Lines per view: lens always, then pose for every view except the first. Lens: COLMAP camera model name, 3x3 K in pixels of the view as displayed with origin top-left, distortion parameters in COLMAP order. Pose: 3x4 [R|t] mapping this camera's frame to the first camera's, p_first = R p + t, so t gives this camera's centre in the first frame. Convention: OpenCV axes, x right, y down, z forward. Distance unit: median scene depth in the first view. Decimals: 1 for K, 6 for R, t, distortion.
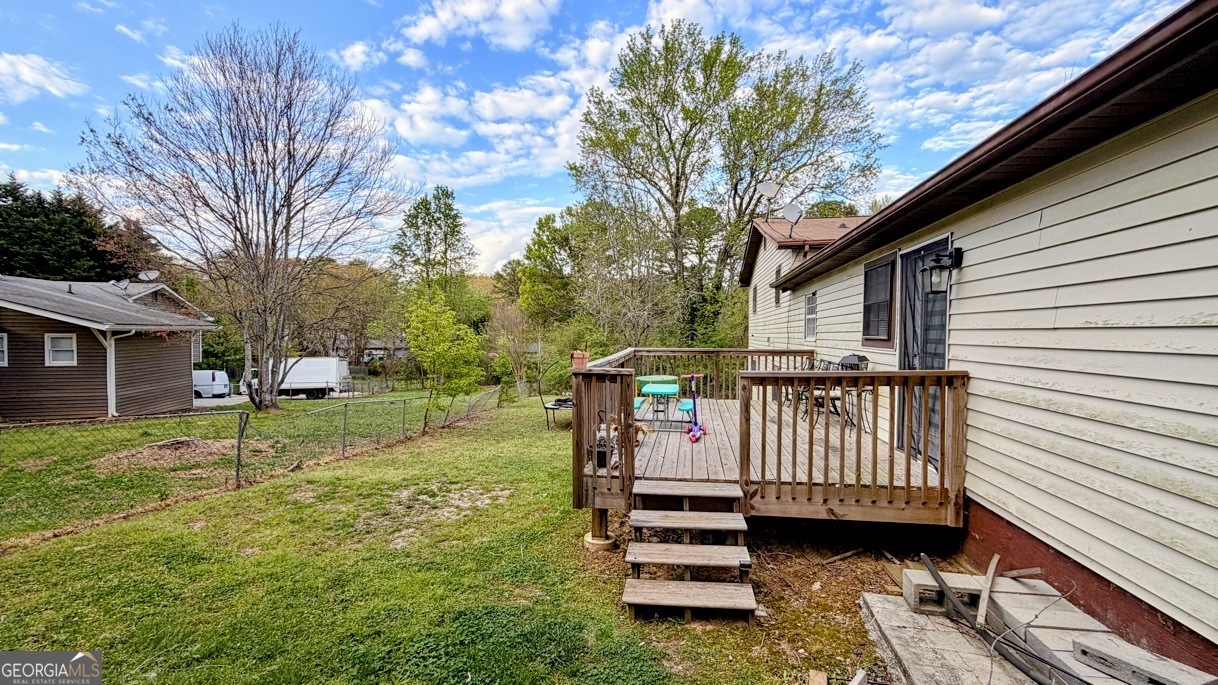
lens RADIAL K [[485.0, 0, 606.6], [0, 485.0, 343.7], [0, 0, 1]] dist [-0.002033, 0.001669]
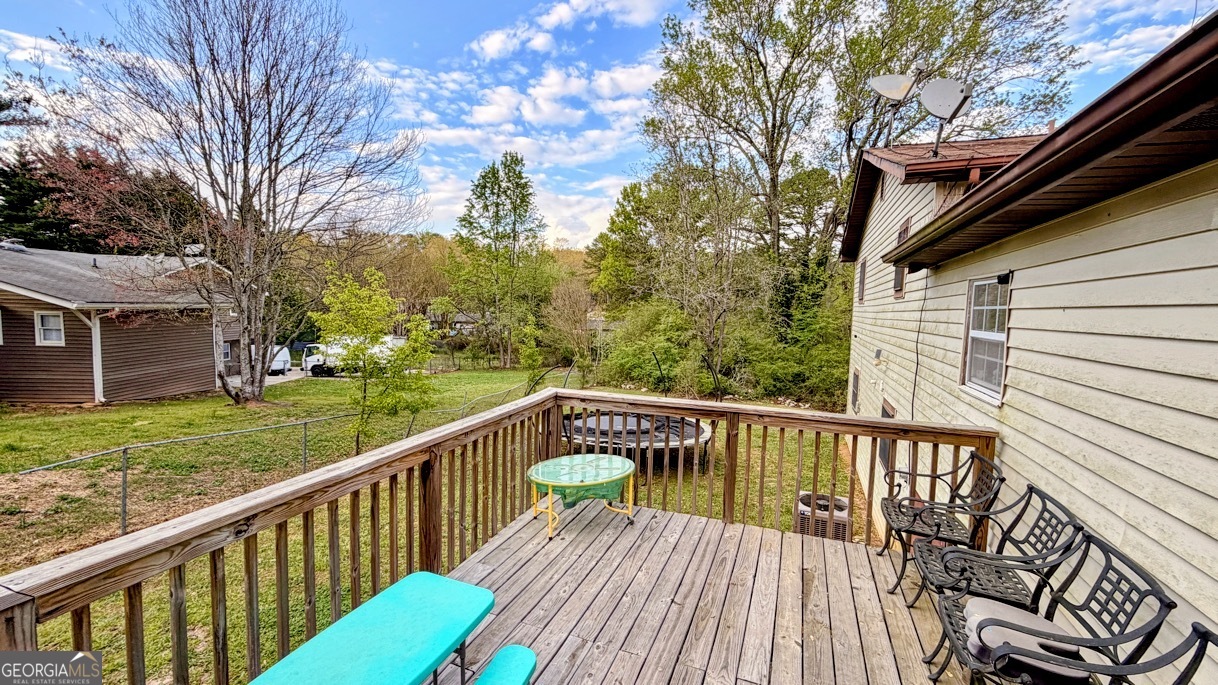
lens RADIAL K [[485.0, 0, 606.4], [0, 485.0, 343.1], [0, 0, 1]] dist [-0.002033, 0.001669]
pose [[0.978424, 0.035755, -0.203489, 0.057777], [-0.025746, 0.998335, 0.051625, -0.018199], [0.204996, -0.045272, 0.977715, 0.159375]]
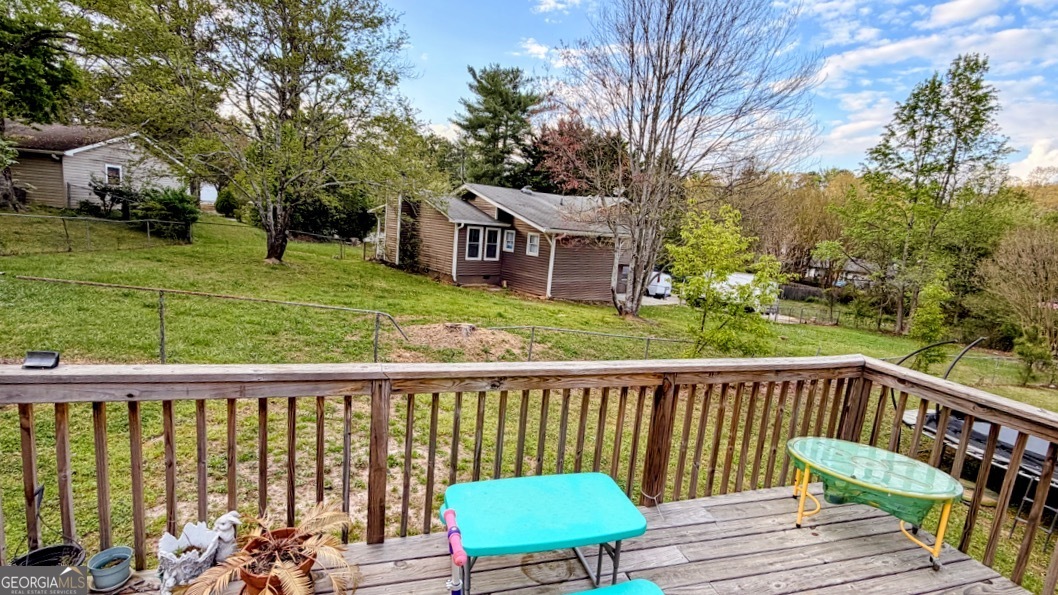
lens RADIAL K [[484.6, 0, 525.9], [0, 484.6, 300.7], [0, 0, 1]] dist [-0.002107, -0.000620]
pose [[0.443220, 0.181368, -0.877873, 0.076495], [-0.106829, 0.983026, 0.149156, -0.018152], [0.890024, 0.027674, 0.455072, 0.174797]]
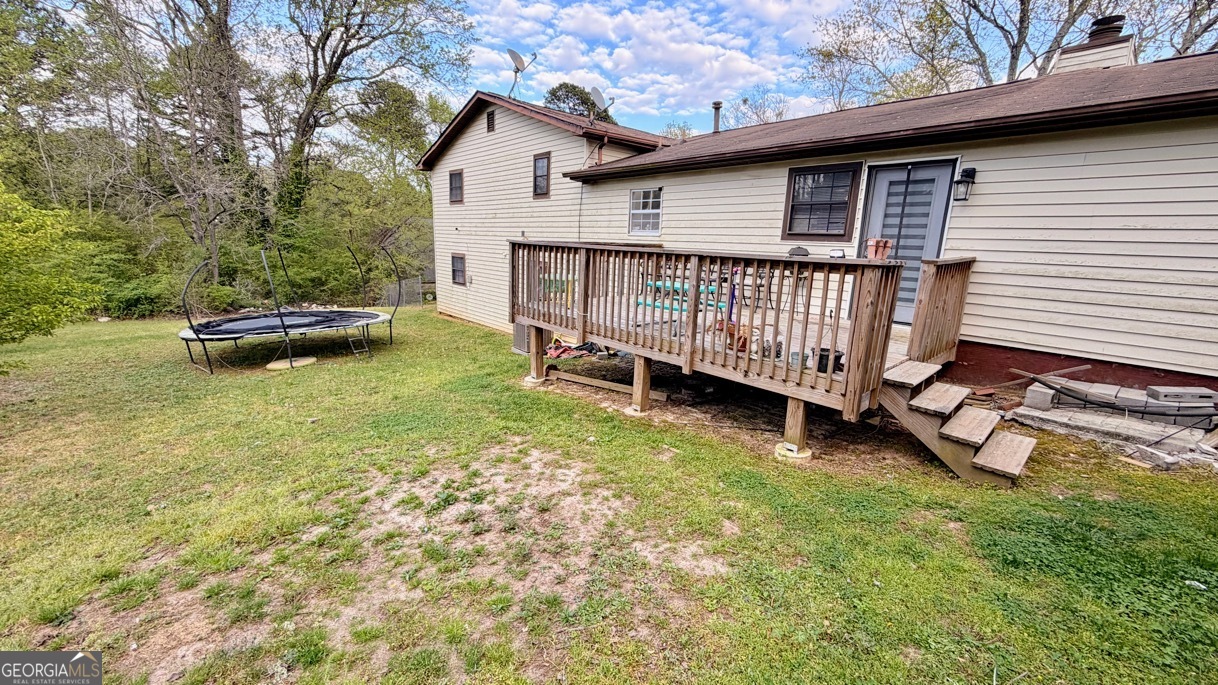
lens RADIAL K [[485.0, 0, 605.9], [0, 485.0, 341.5], [0, 0, 1]] dist [-0.002033, 0.001669]
pose [[0.624746, -0.146603, 0.766942, -0.136619], [-0.012145, 0.980273, 0.197275, 0.003806], [-0.780734, -0.132561, 0.610641, 0.113549]]
